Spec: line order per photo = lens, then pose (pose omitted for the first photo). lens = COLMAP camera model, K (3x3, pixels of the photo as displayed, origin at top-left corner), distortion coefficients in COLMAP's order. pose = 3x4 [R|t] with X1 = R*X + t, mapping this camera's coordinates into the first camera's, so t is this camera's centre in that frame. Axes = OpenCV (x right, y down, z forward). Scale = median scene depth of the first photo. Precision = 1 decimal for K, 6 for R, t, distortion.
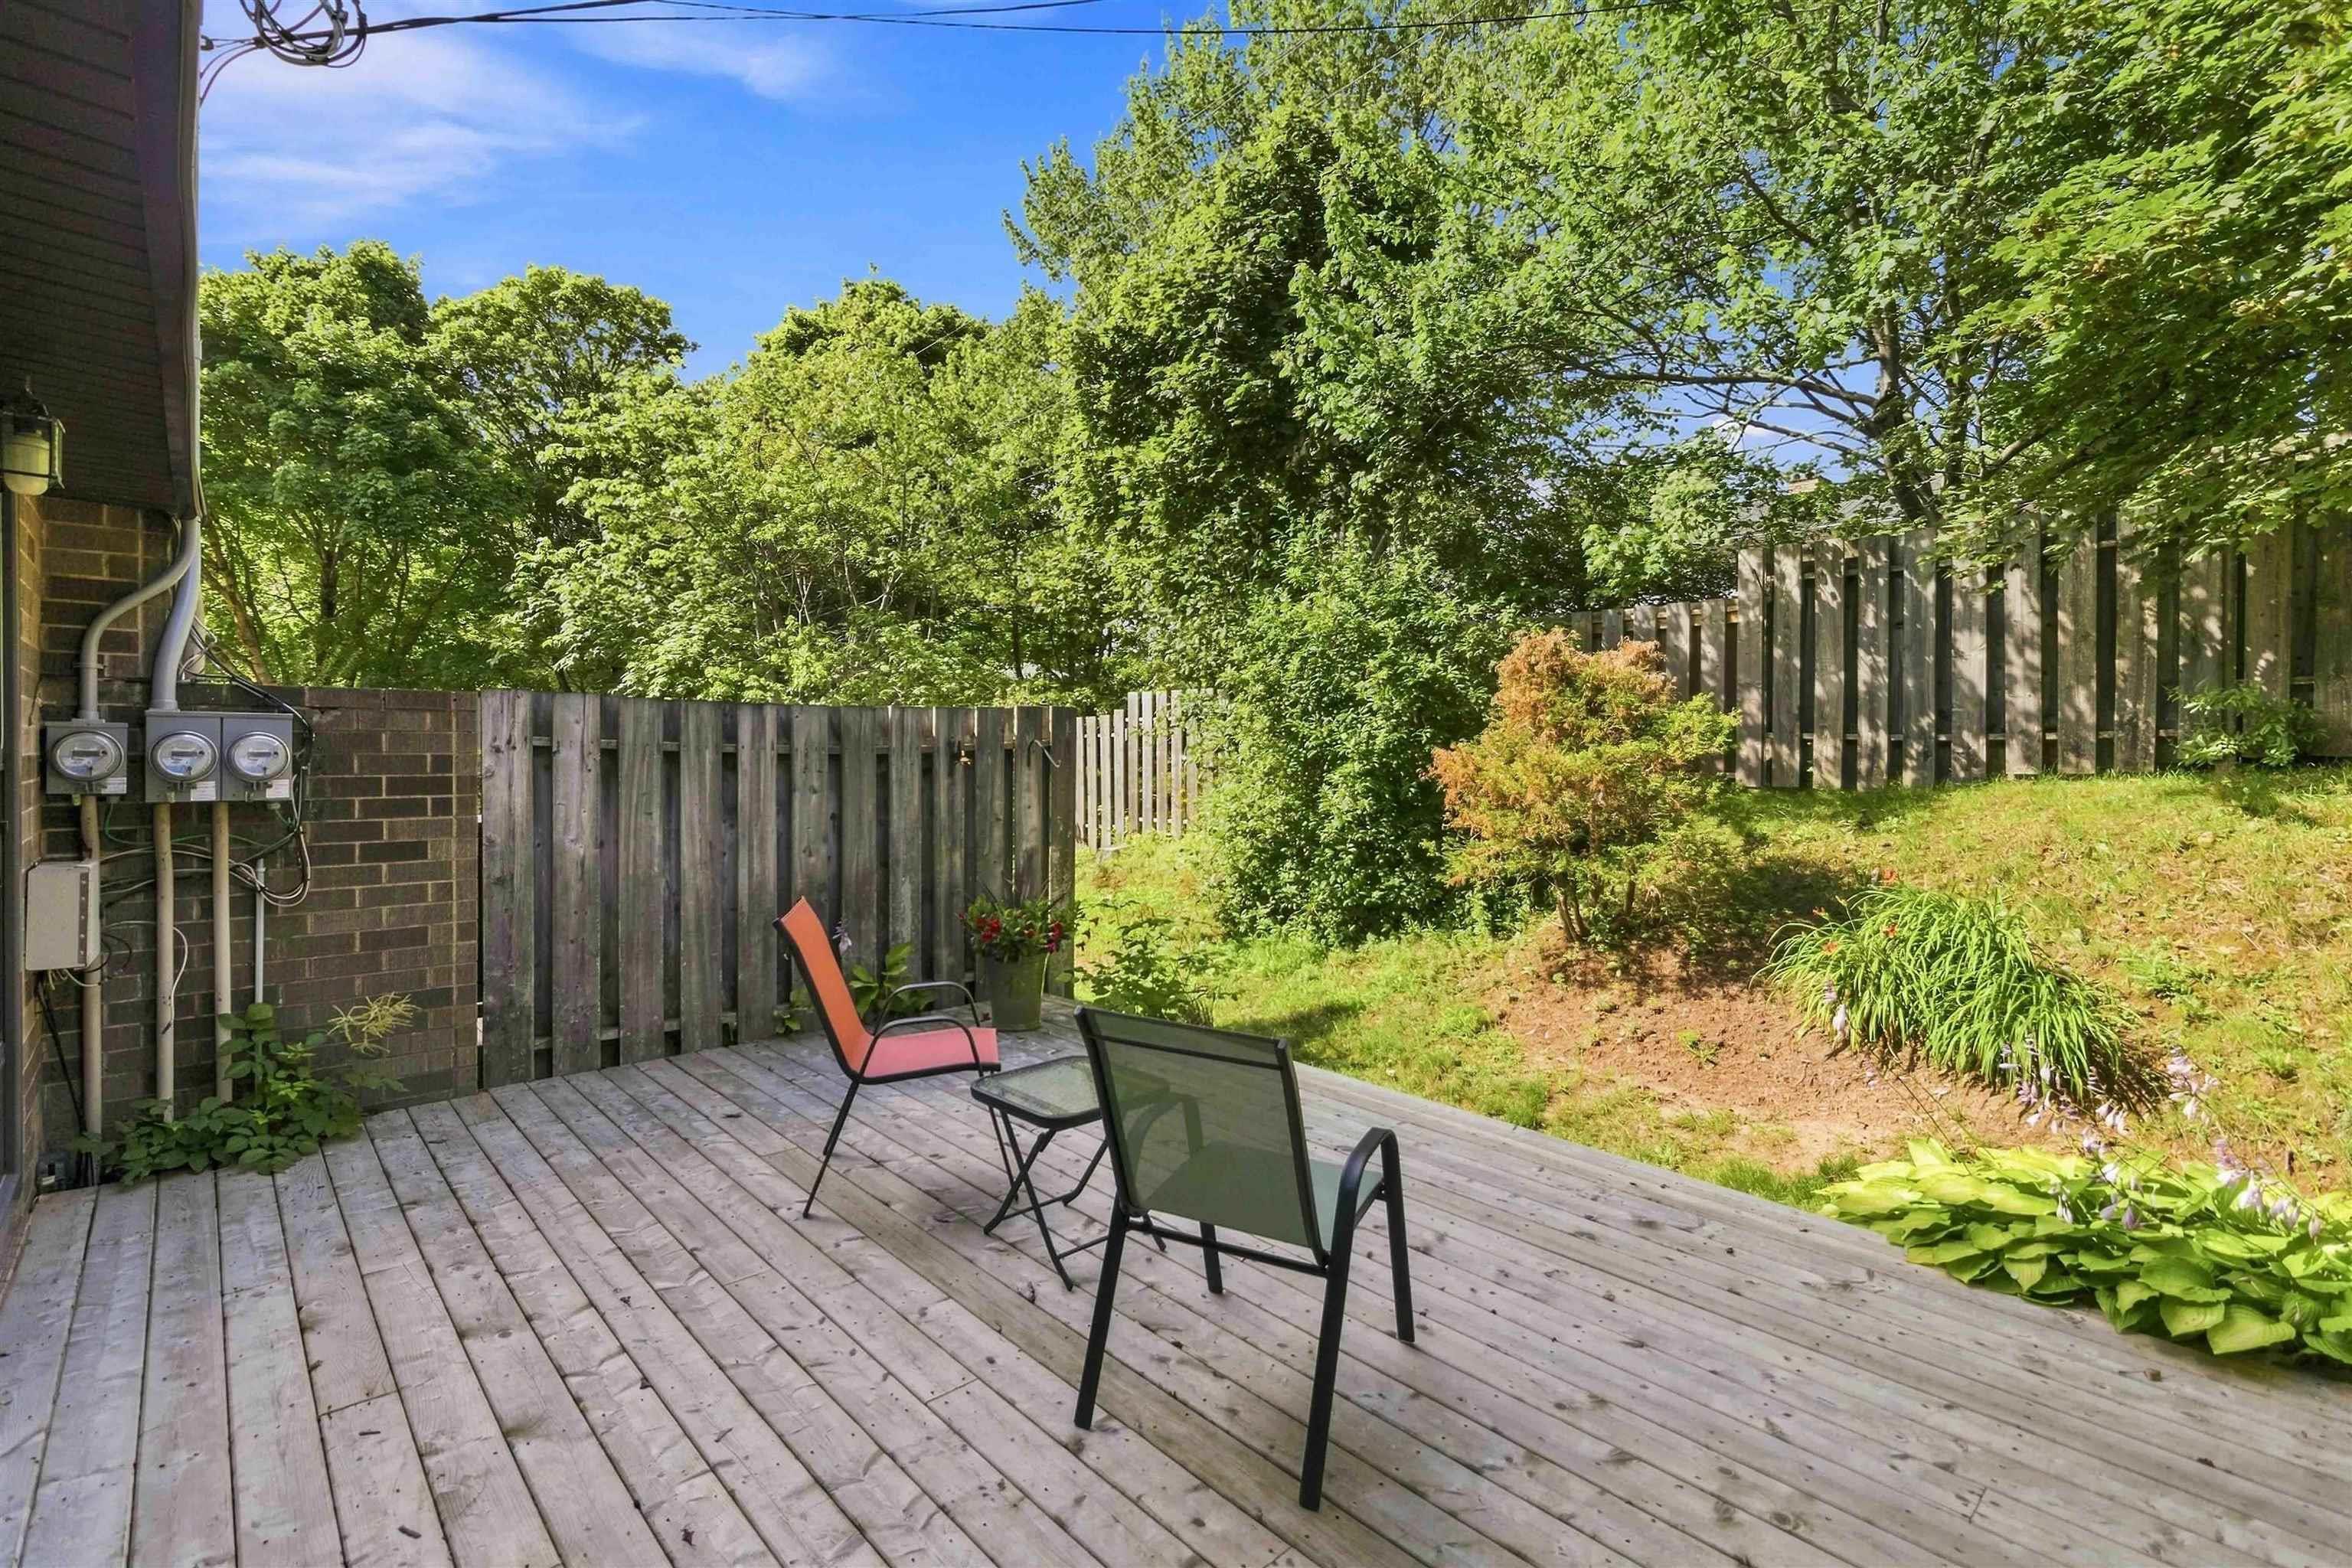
lens RADIAL K [[1110.3, 0, 1180.2], [0, 1110.3, 743.4], [0, 0, 1]] dist [0.001018, 0.000169]
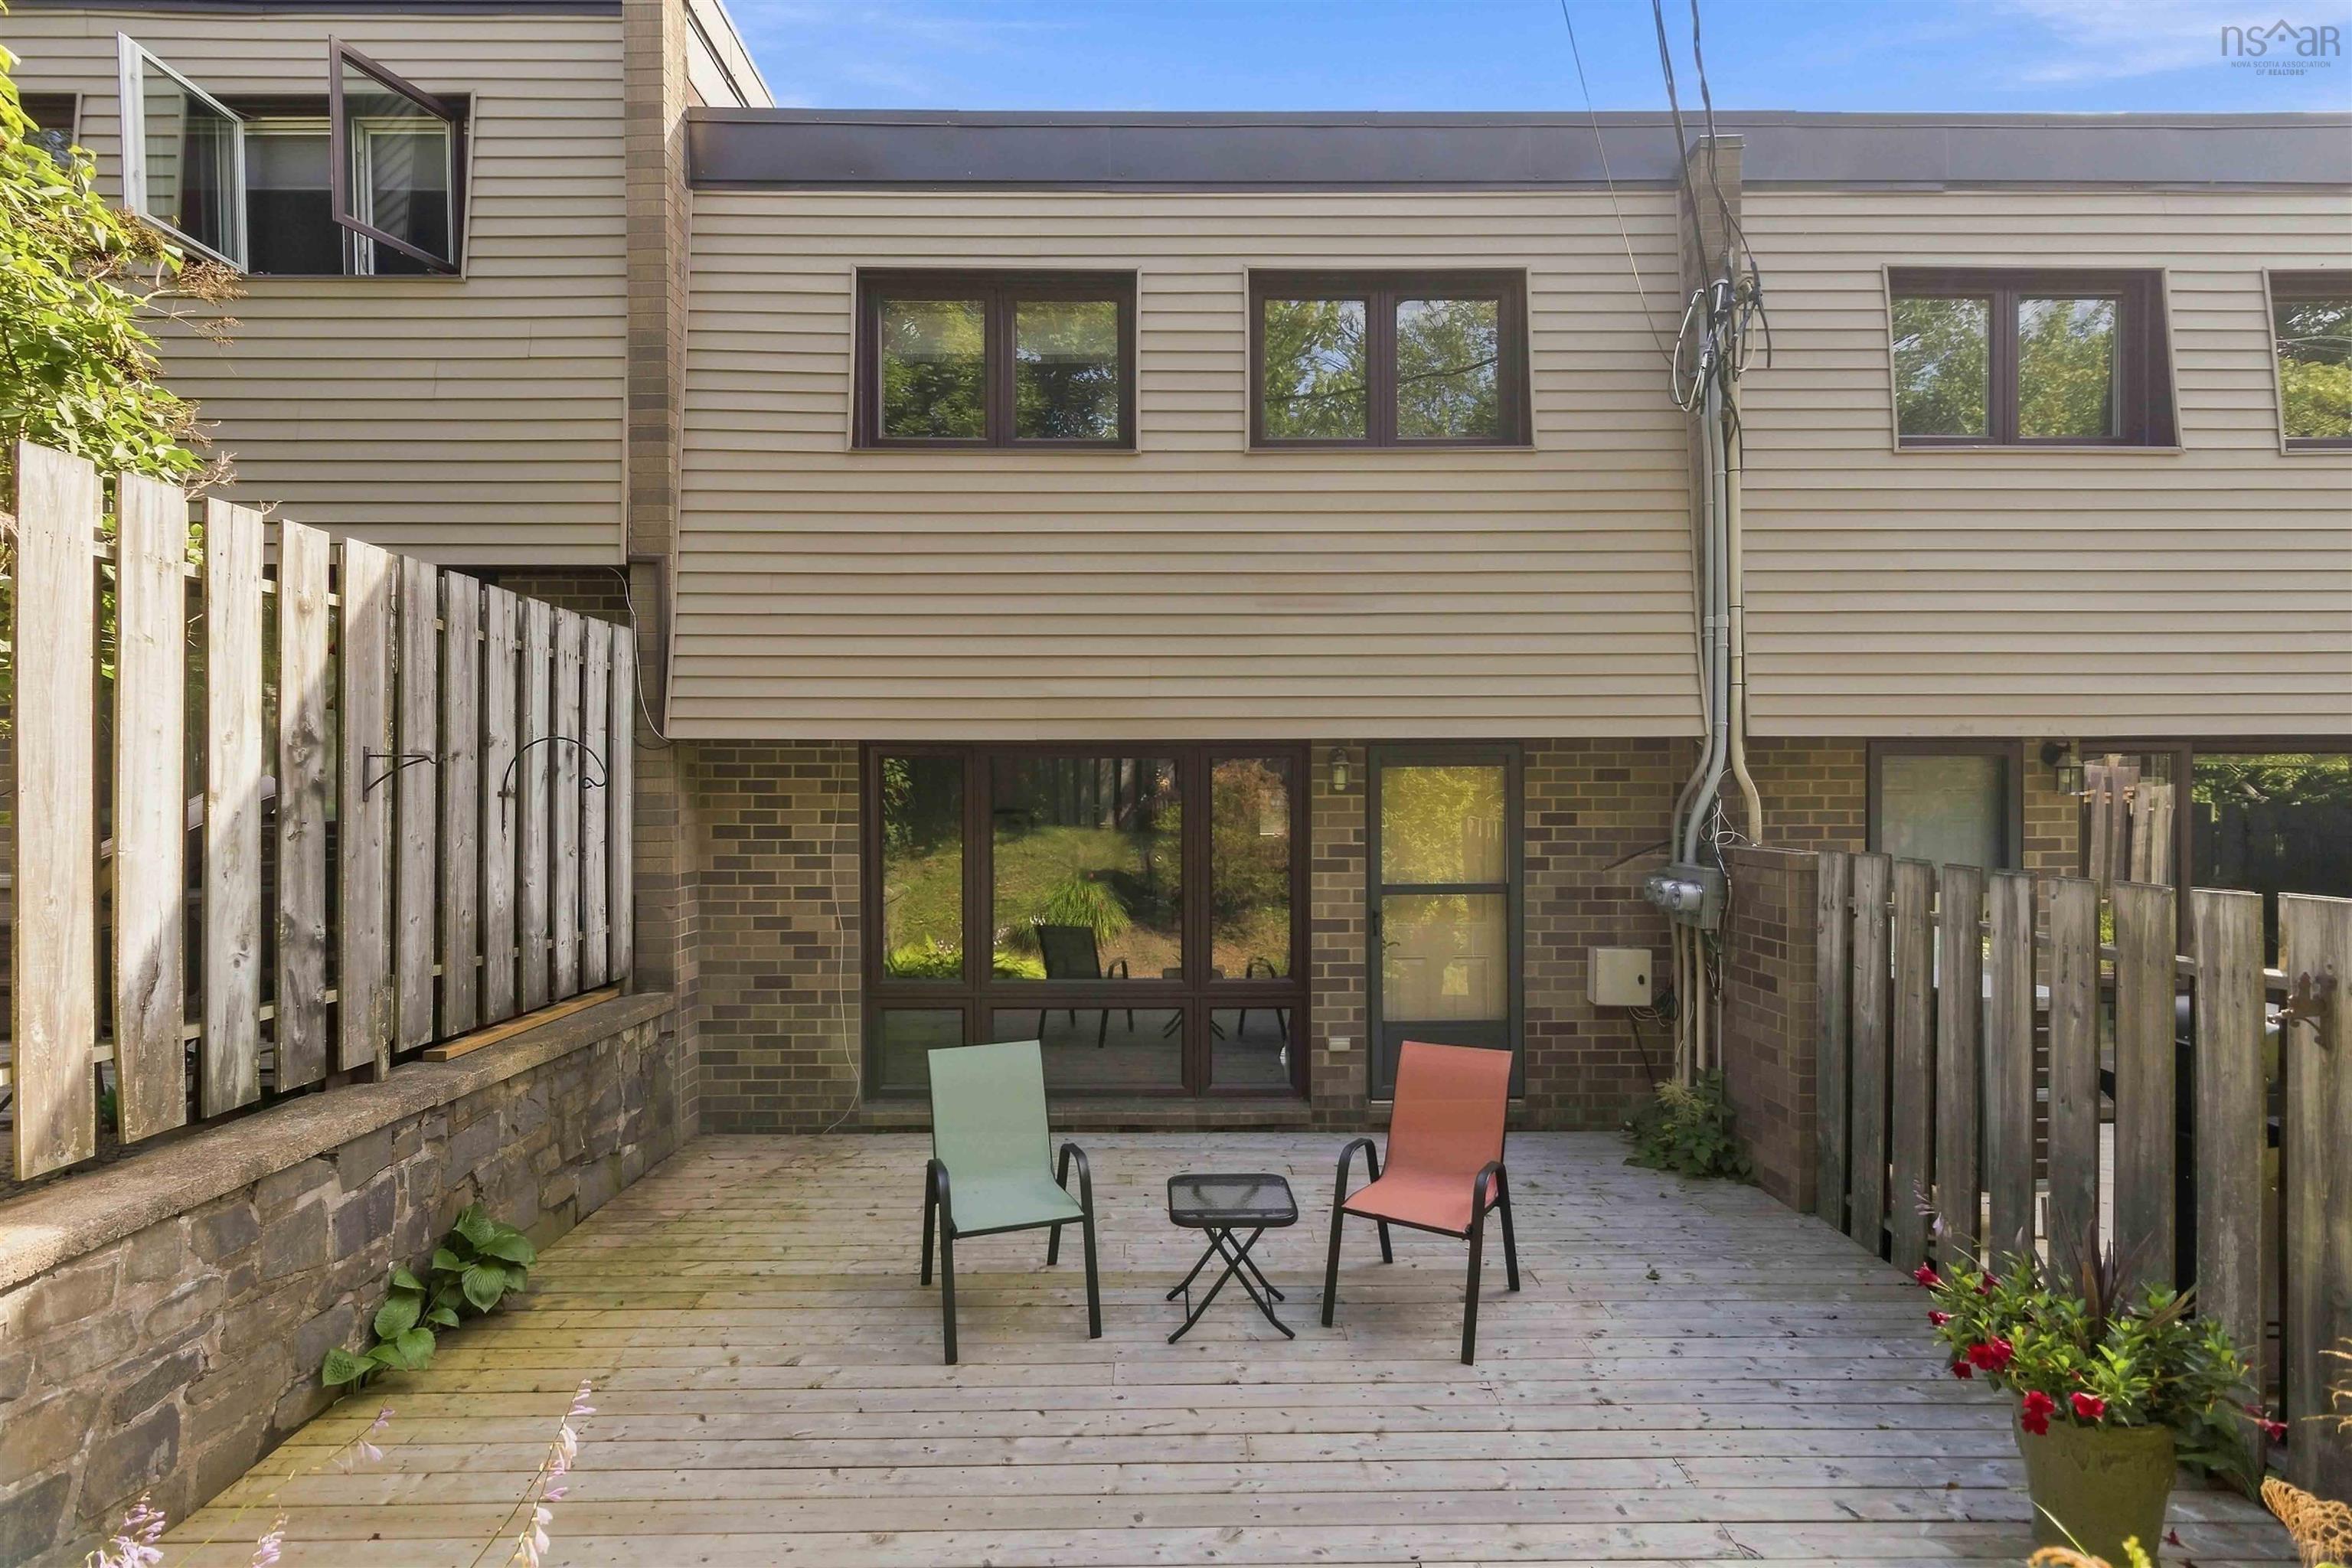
lens RADIAL K [[1082.1, 0, 1176.0], [0, 1082.1, 784.0], [0, 0, 1]] dist [0.000016, 0.000018]
pose [[-0.655267, -0.010852, -0.755319, 0.385770], [0.001655, 0.999874, -0.015802, -0.063451], [0.755396, -0.011605, -0.655166, 0.785961]]
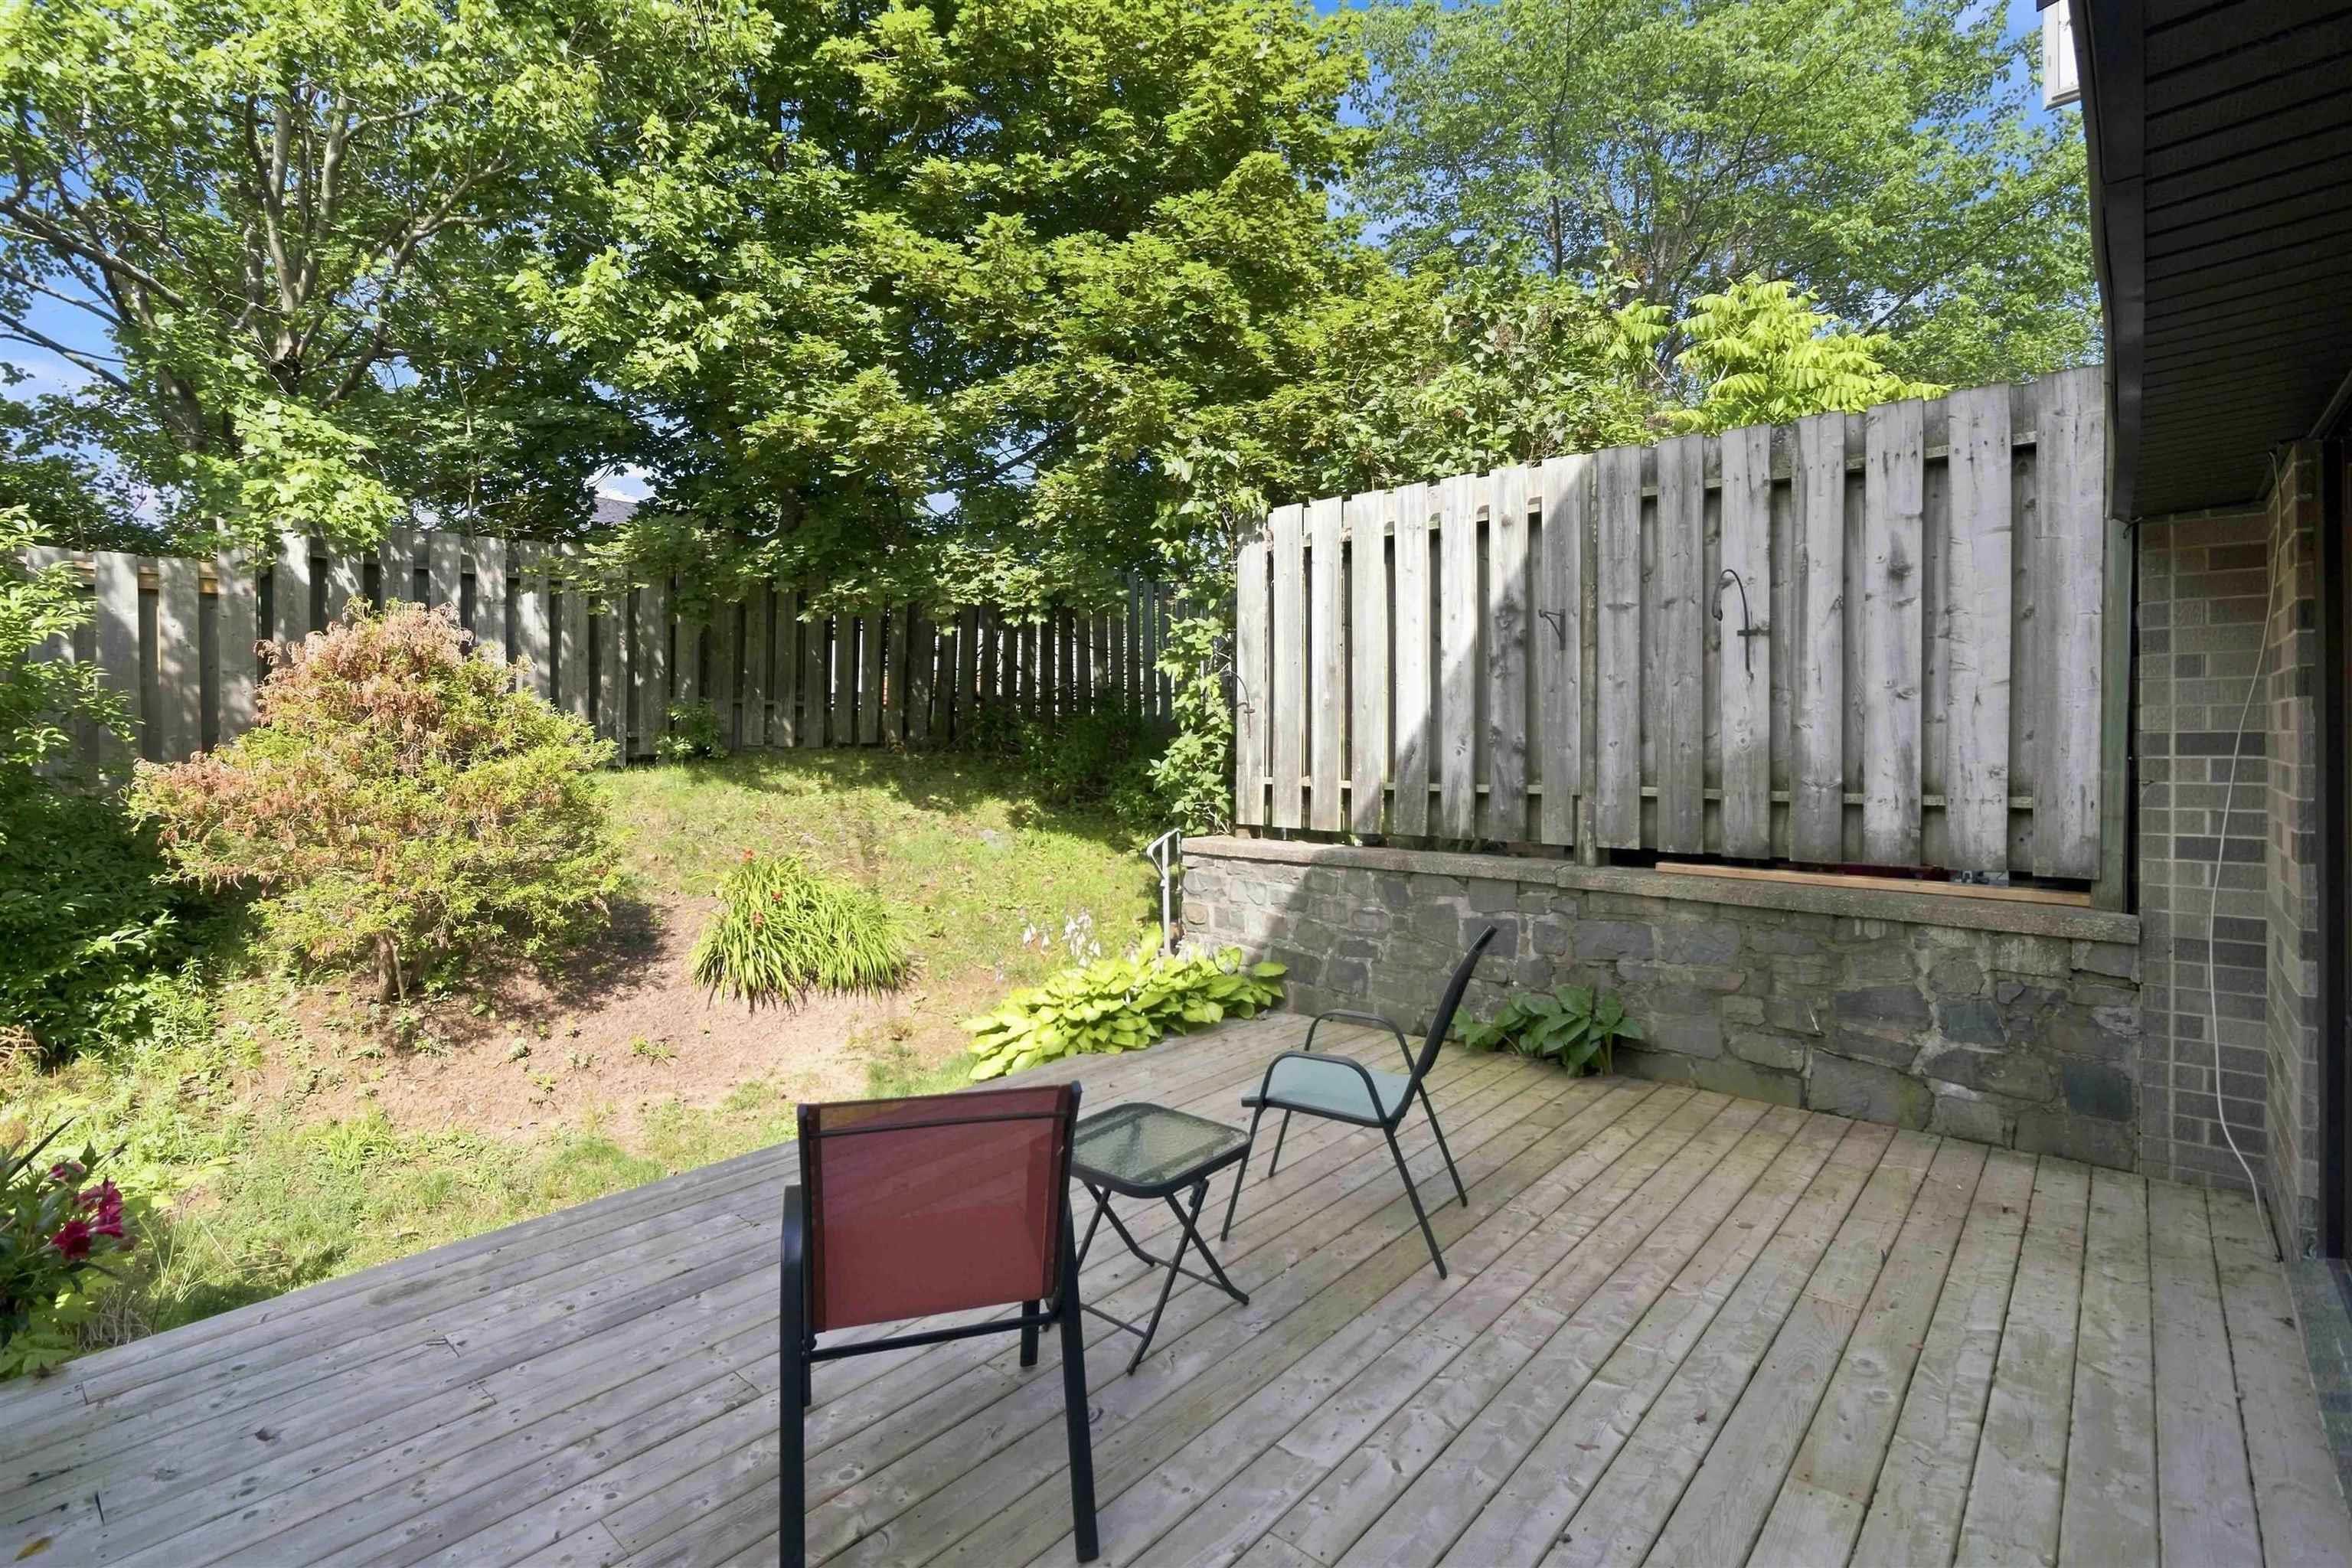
lens RADIAL K [[1110.3, 0, 1180.2], [0, 1110.3, 743.4], [0, 0, 1]] dist [0.001018, 0.000169]
pose [[-0.135540, -0.007954, 0.990740, -0.439827], [0.000227, 0.999968, 0.008059, -0.008585], [-0.990772, 0.001317, -0.135534, 0.486957]]
